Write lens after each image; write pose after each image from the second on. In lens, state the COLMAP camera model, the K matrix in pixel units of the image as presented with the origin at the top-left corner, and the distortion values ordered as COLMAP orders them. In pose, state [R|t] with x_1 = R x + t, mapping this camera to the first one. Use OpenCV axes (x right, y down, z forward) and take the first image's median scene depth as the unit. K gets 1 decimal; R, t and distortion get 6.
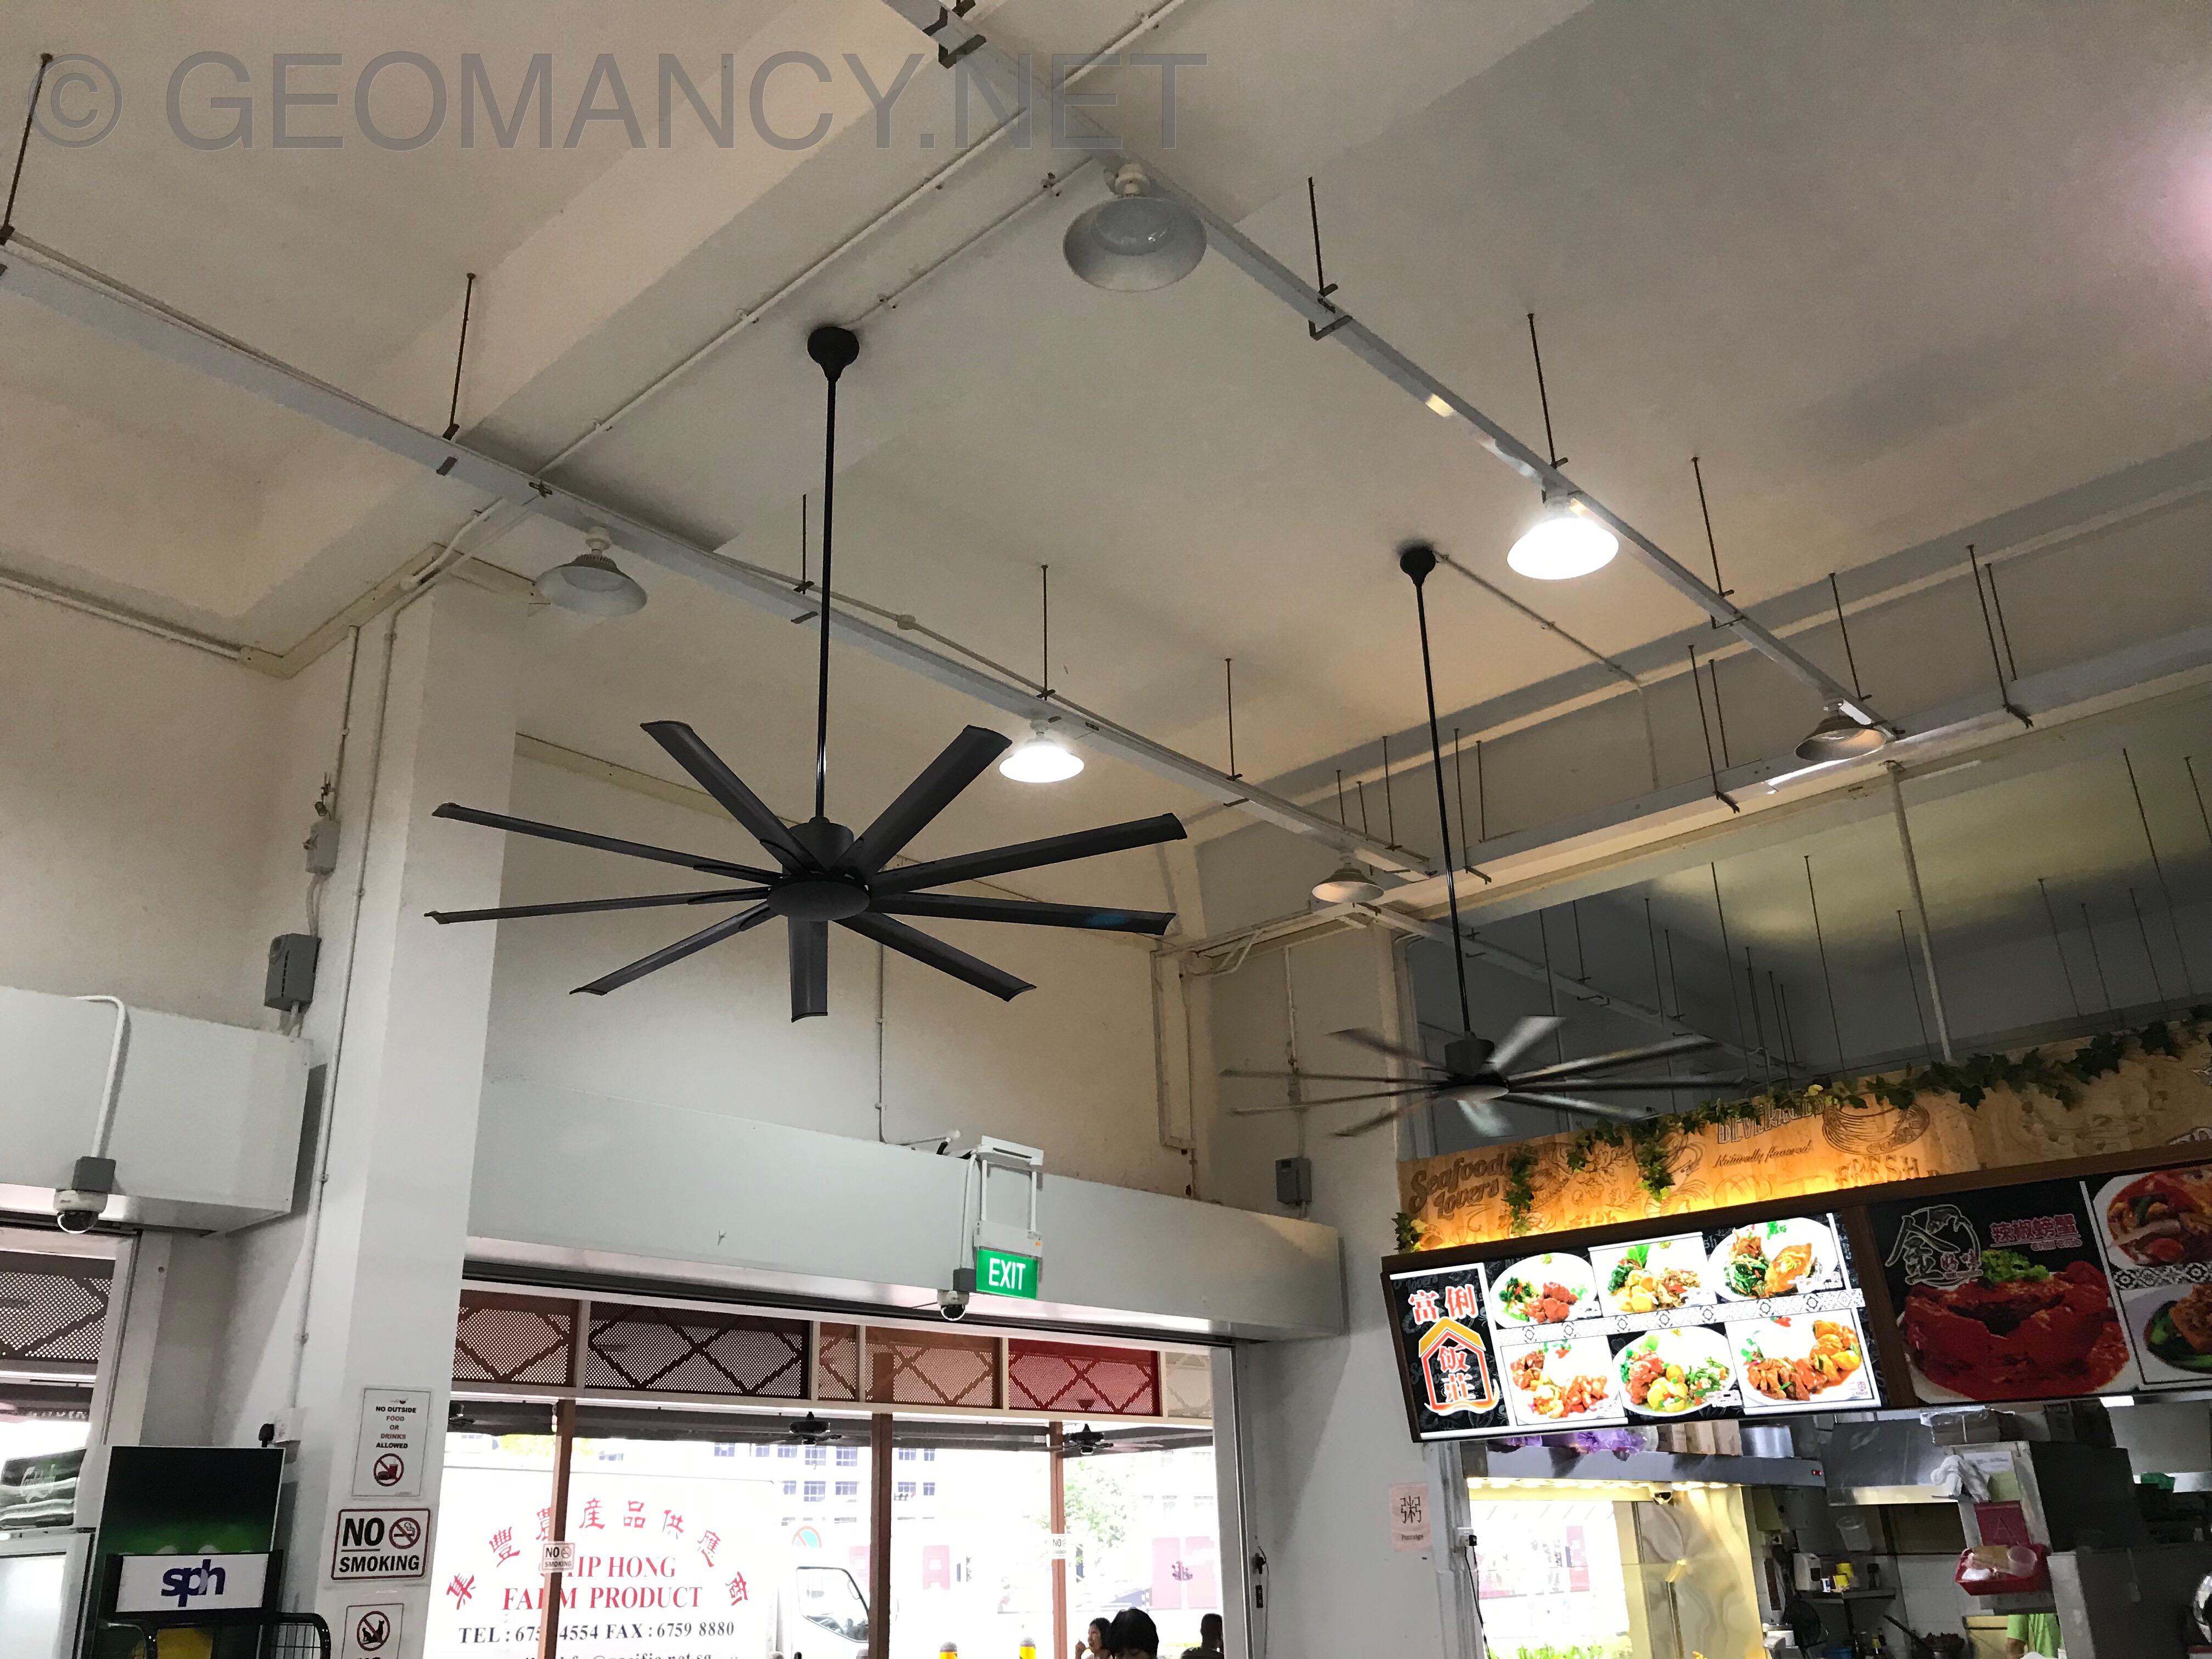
lens RADIAL K [[1837.9, 0, 1106.0], [0, 1837.9, 829.5], [0, 0, 1]] dist [-0.004189, 0.039938]
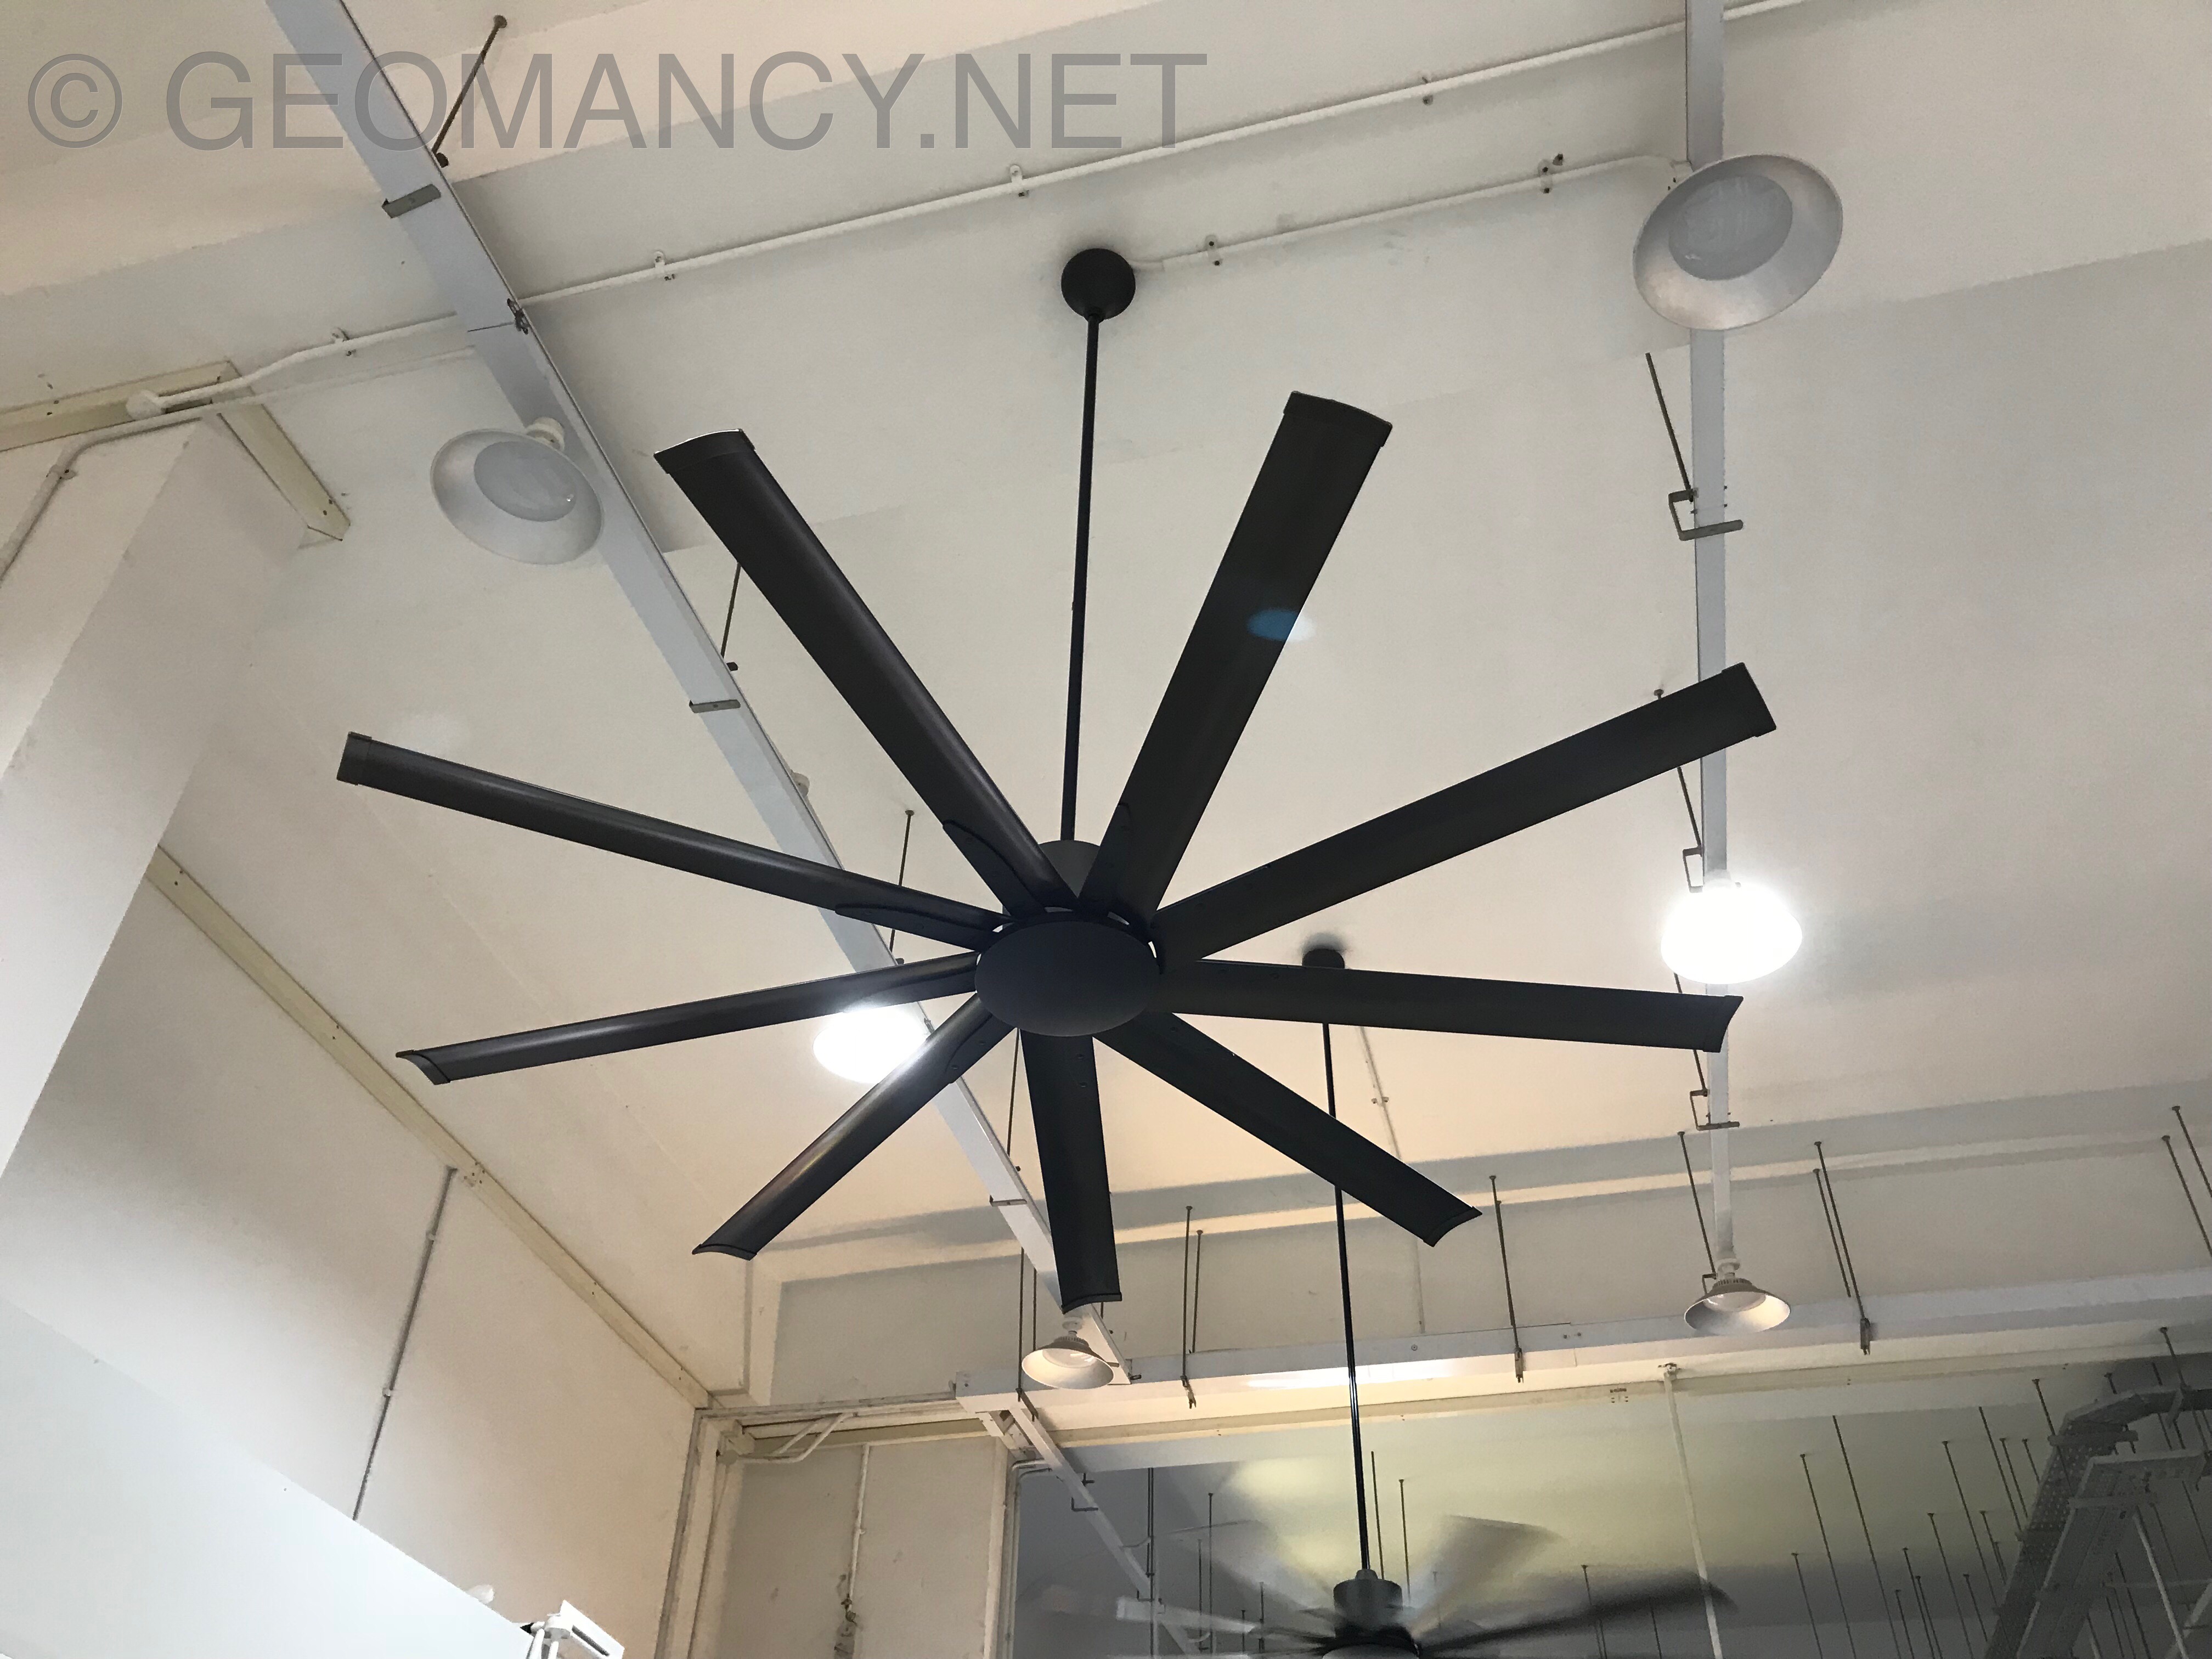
lens RADIAL K [[1837.9, 0, 1106.0], [0, 1837.9, 829.5], [0, 0, 1]] dist [-0.004189, 0.039938]
pose [[0.880548, 0.341775, 0.328368, -0.207836], [-0.217436, 0.906915, -0.360870, 0.117267], [-0.421138, 0.246365, 0.872896, 0.308211]]
